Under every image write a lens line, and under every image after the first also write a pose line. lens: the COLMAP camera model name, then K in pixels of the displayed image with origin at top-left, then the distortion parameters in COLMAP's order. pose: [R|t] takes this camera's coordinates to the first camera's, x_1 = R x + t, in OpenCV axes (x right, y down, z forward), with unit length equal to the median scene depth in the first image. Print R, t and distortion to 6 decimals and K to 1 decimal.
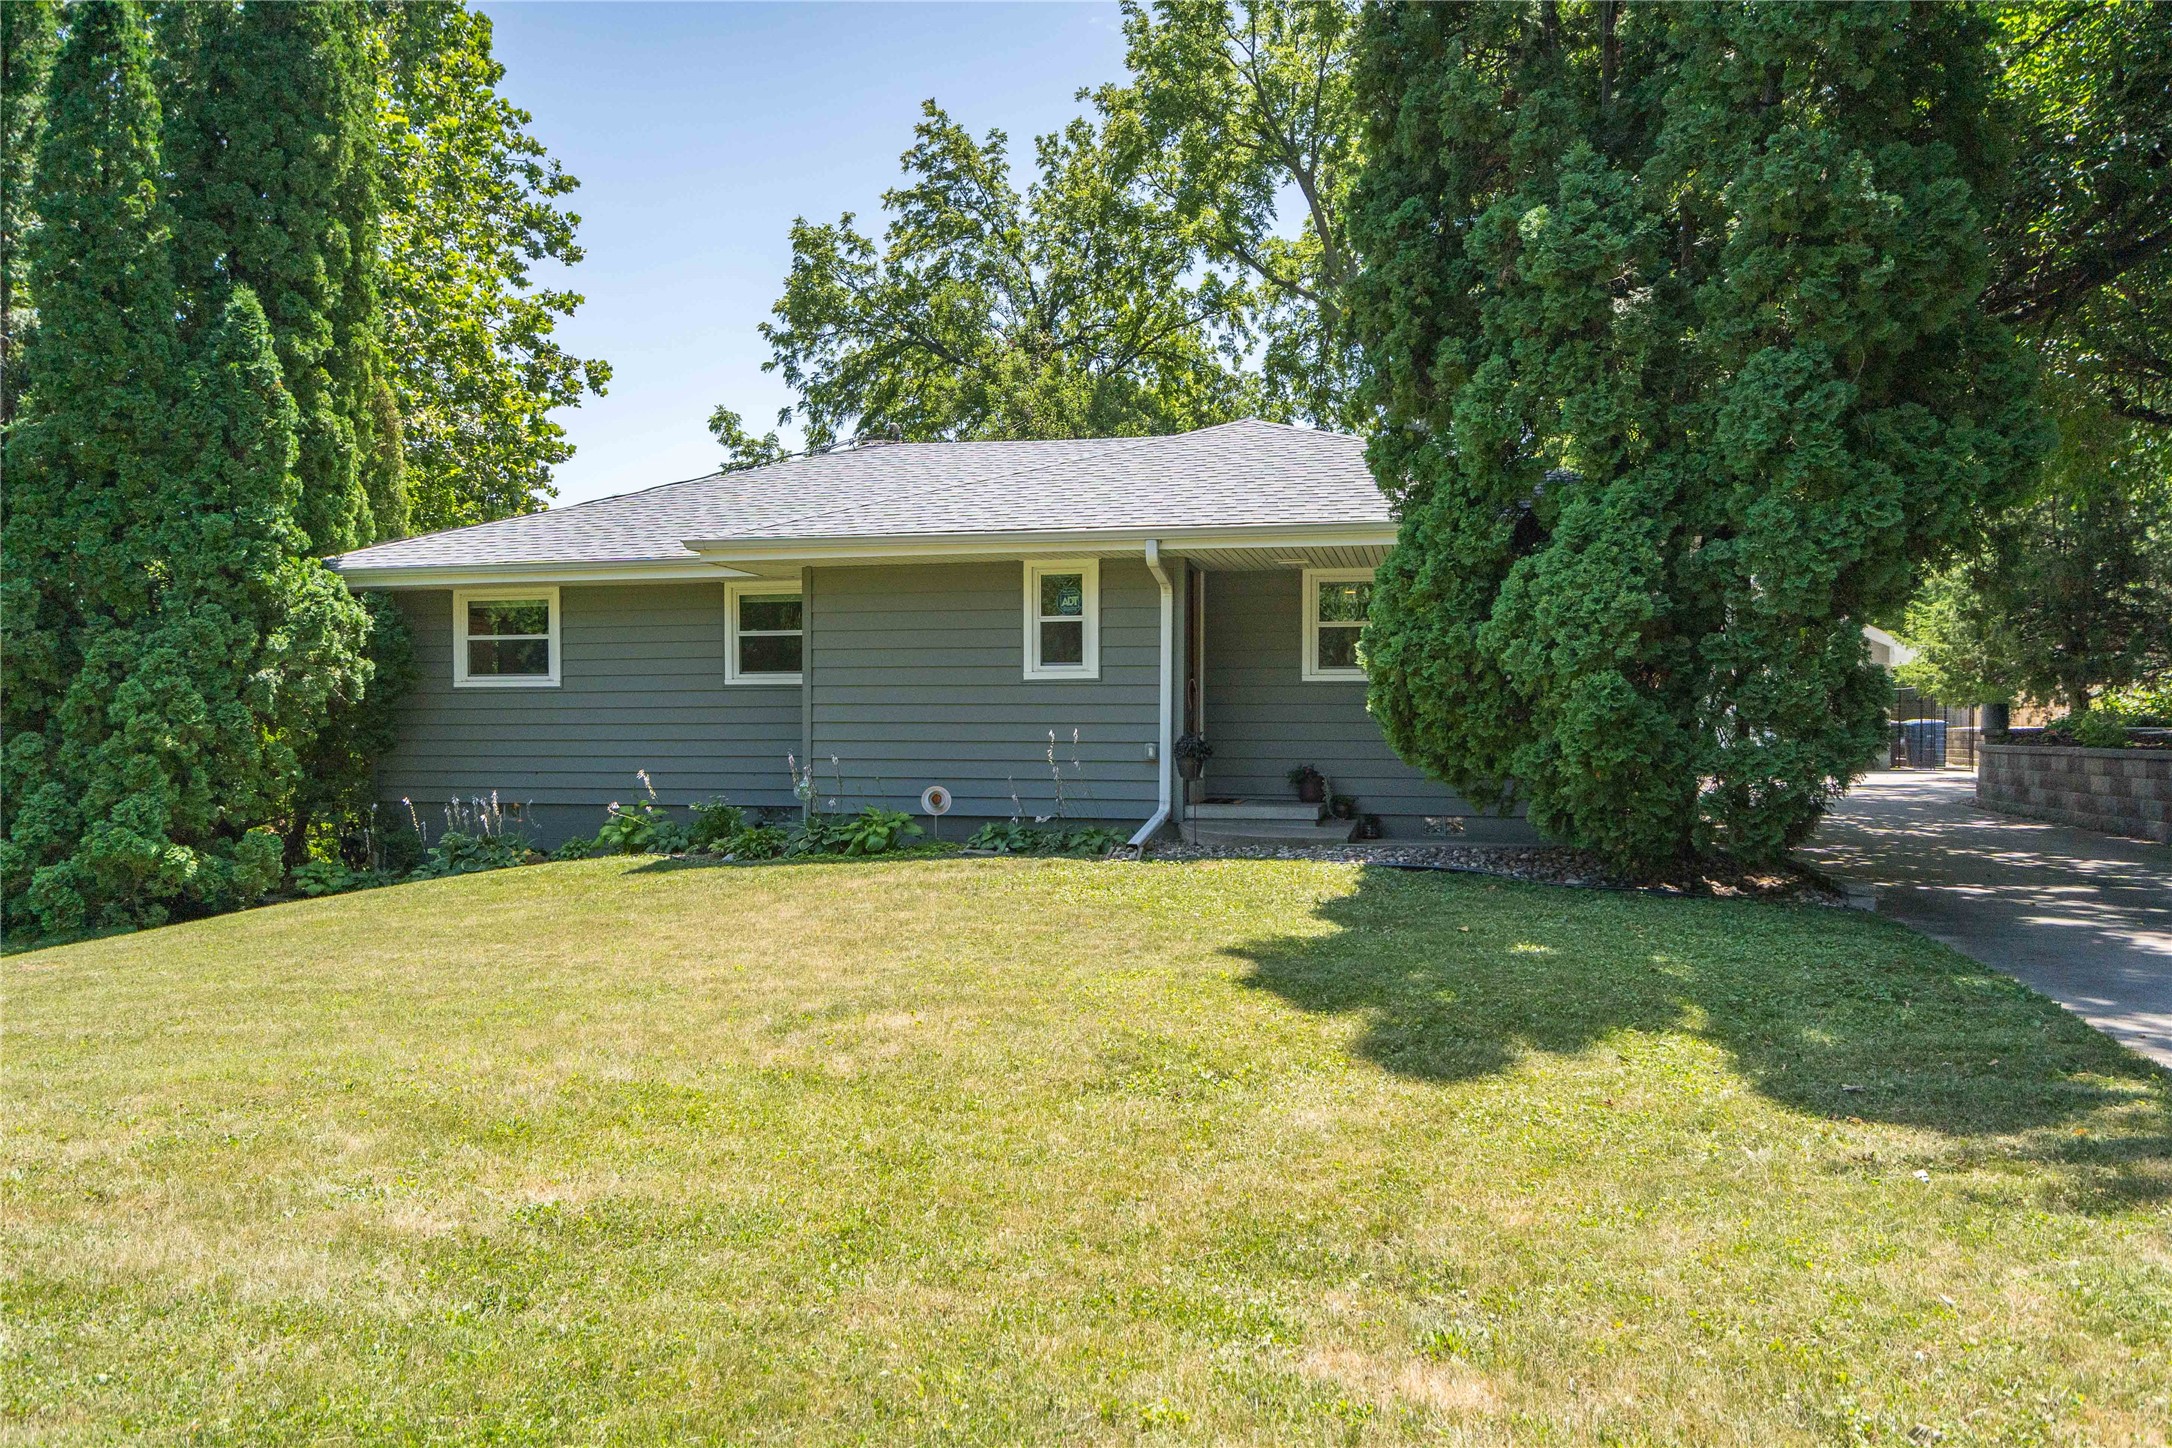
lens RADIAL K [[1521.4, 0, 1086.0], [0, 1521.4, 724.0], [0, 0, 1]] dist [0.006847, 0.030781]
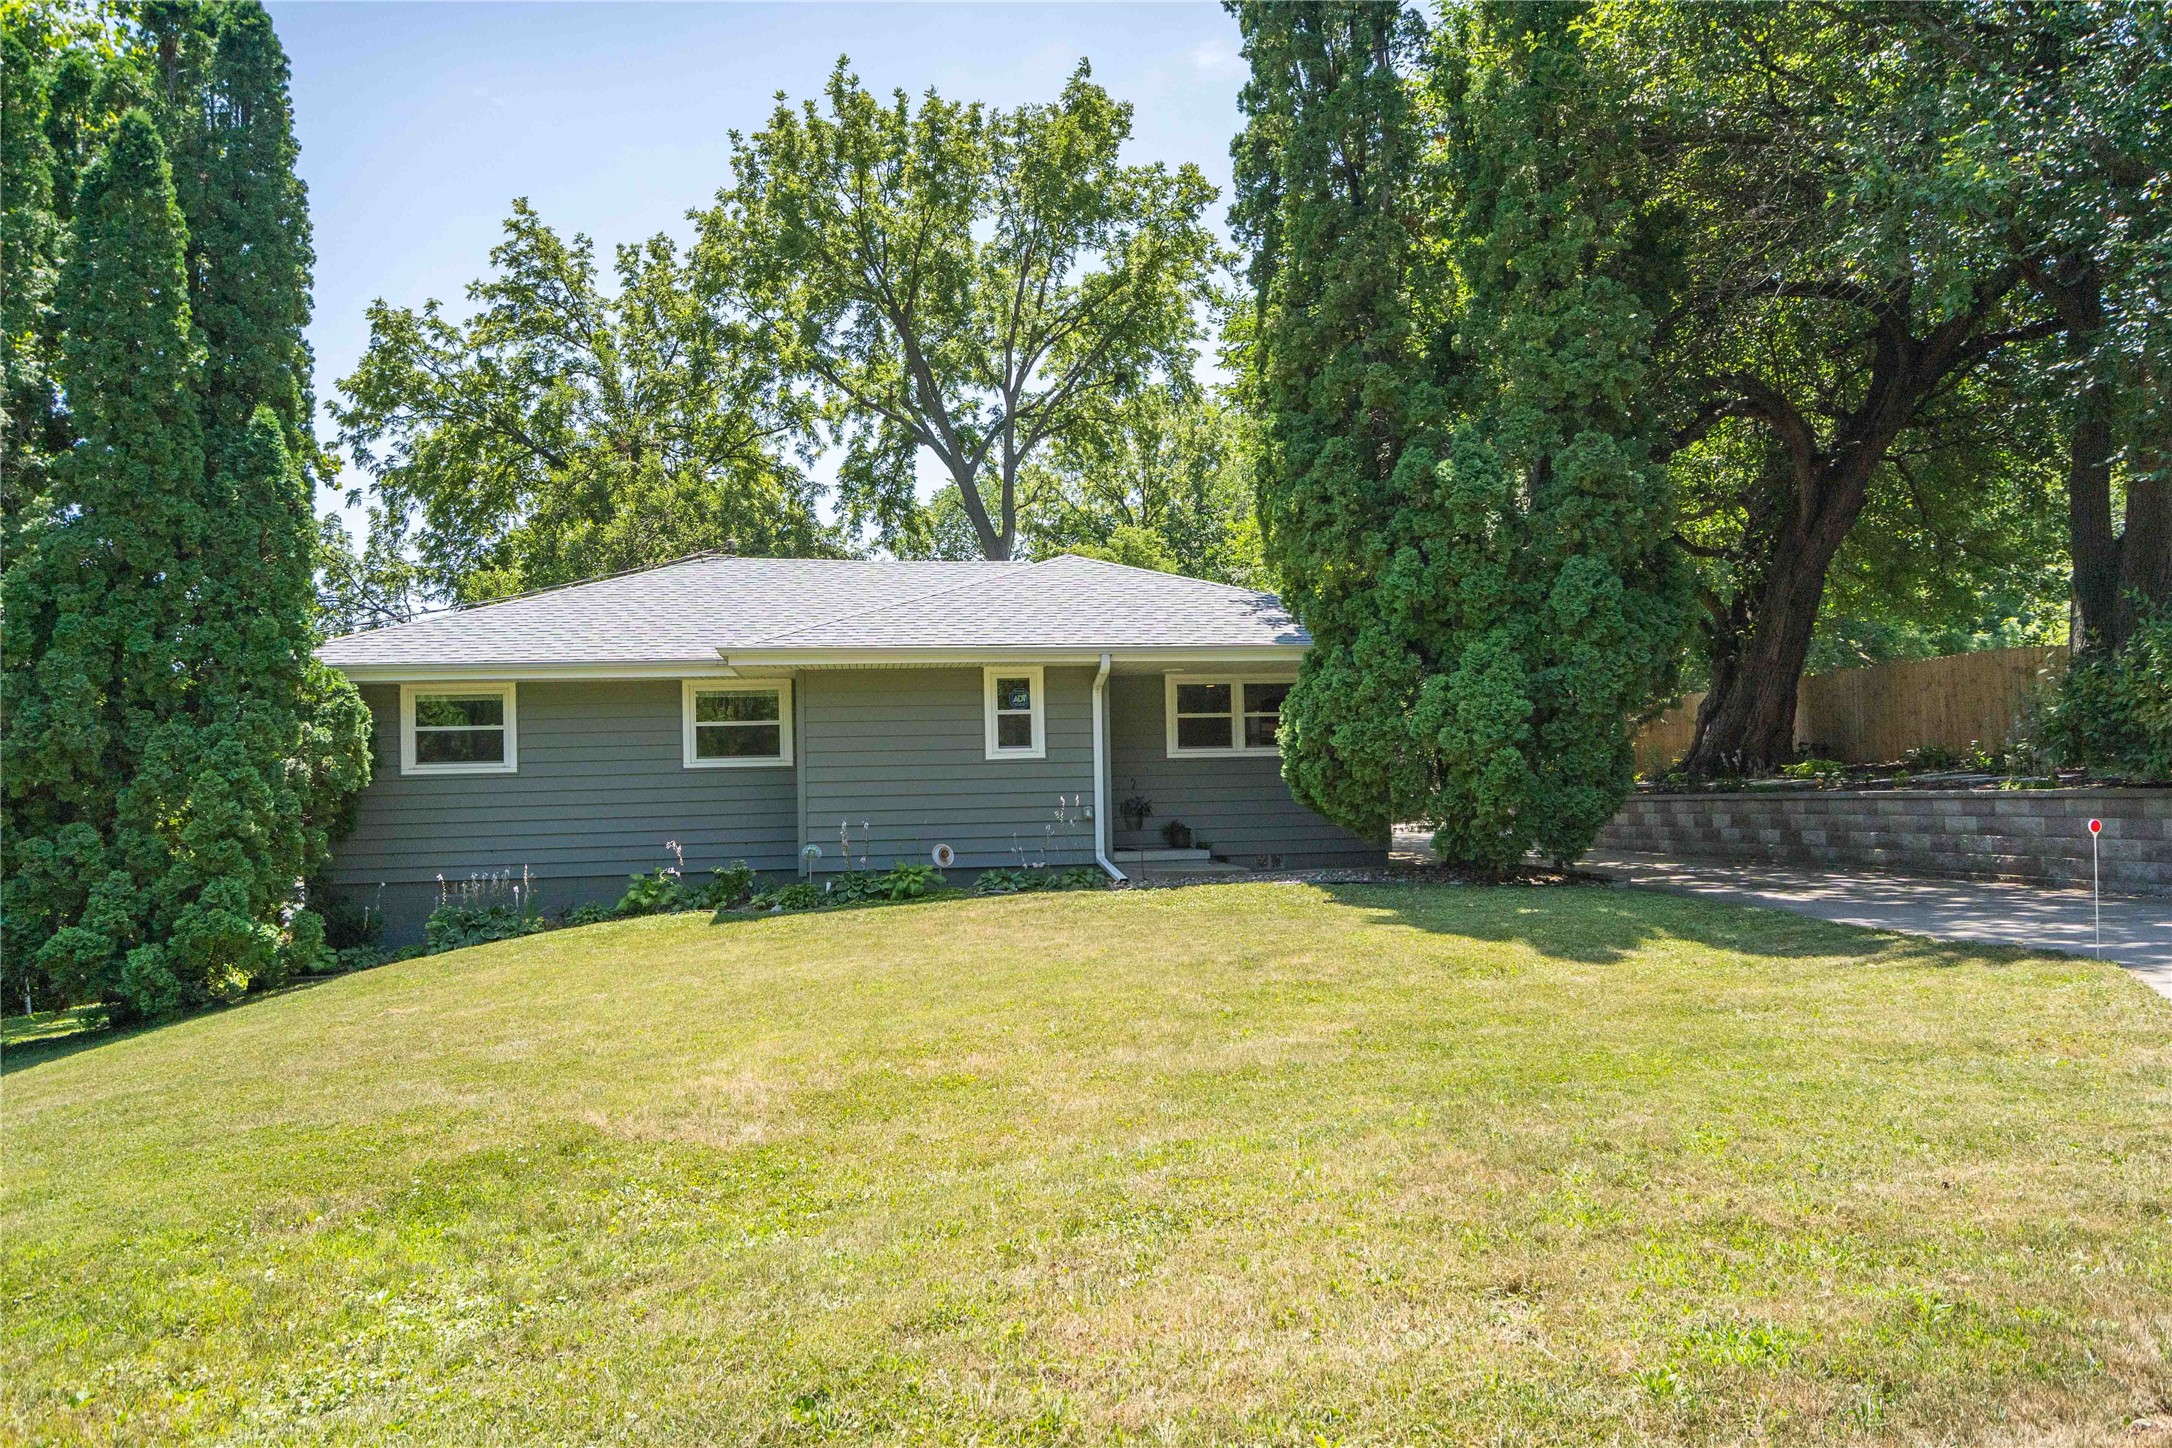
lens RADIAL K [[1521.4, 0, 1086.0], [0, 1521.4, 724.0], [0, 0, 1]] dist [0.006847, 0.030781]
pose [[0.921313, -0.003572, 0.388805, -0.405648], [0.024775, 0.998465, -0.049534, 0.005713], [-0.388031, 0.055269, 0.919988, -0.187999]]
